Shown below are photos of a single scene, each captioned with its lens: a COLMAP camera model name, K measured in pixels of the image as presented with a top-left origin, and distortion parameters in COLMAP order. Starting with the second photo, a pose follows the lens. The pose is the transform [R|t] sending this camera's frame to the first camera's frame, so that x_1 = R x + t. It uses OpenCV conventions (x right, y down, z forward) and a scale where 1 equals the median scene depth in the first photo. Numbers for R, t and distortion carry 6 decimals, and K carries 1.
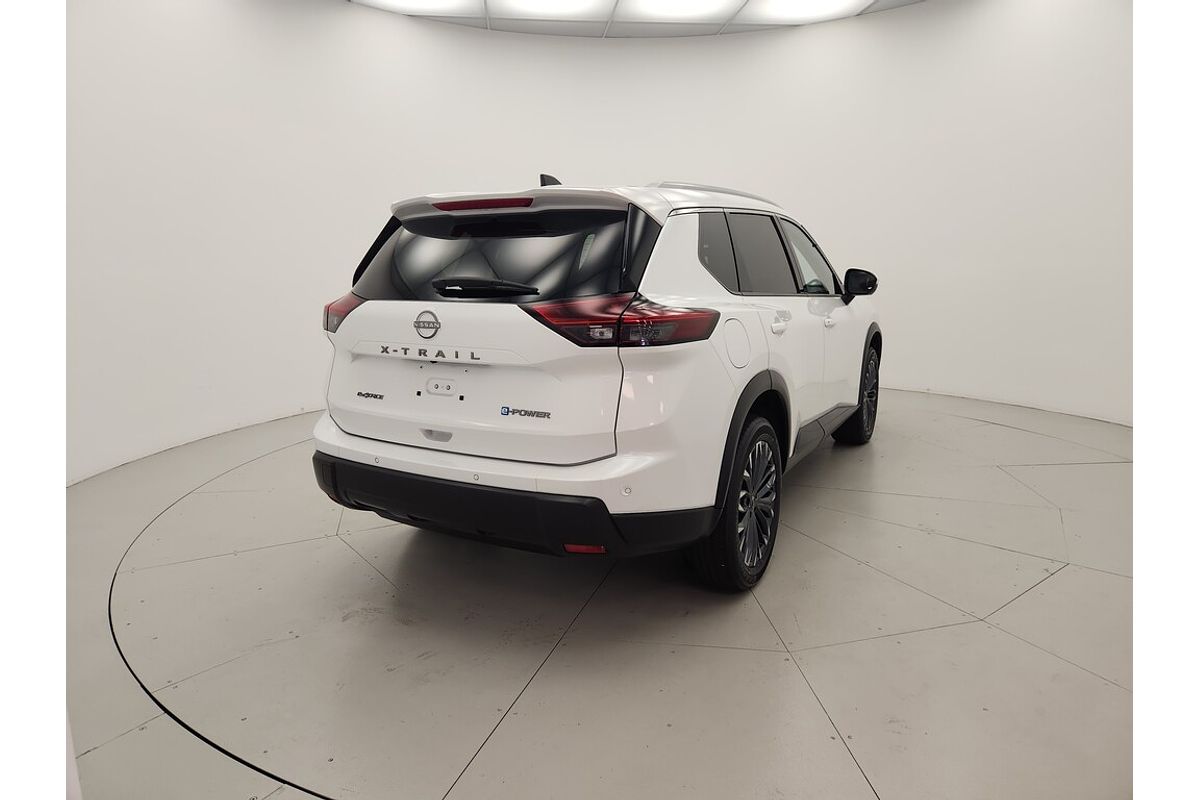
lens RADIAL K [[791.4, 0, 600.0], [0, 791.4, 400.0], [0, 0, 1]] dist [-0.002798, -0.001682]
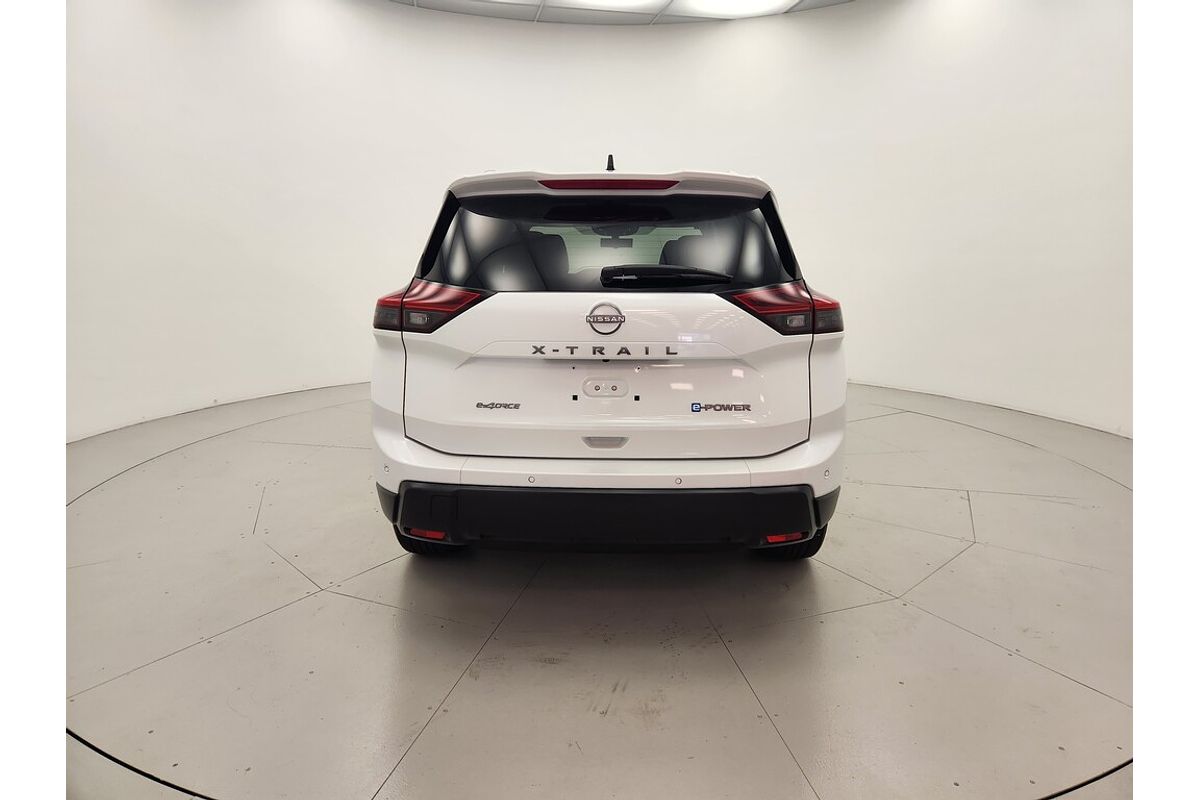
lens RADIAL K [[789.7, 0, 661.1], [0, 789.7, 391.4], [0, 0, 1]] dist [0.006753, -0.025279]
pose [[0.873438, -0.078895, 0.480501, -0.591954], [0.075806, 0.996787, 0.025868, -0.031943], [-0.480998, 0.013830, 0.876613, 0.190869]]
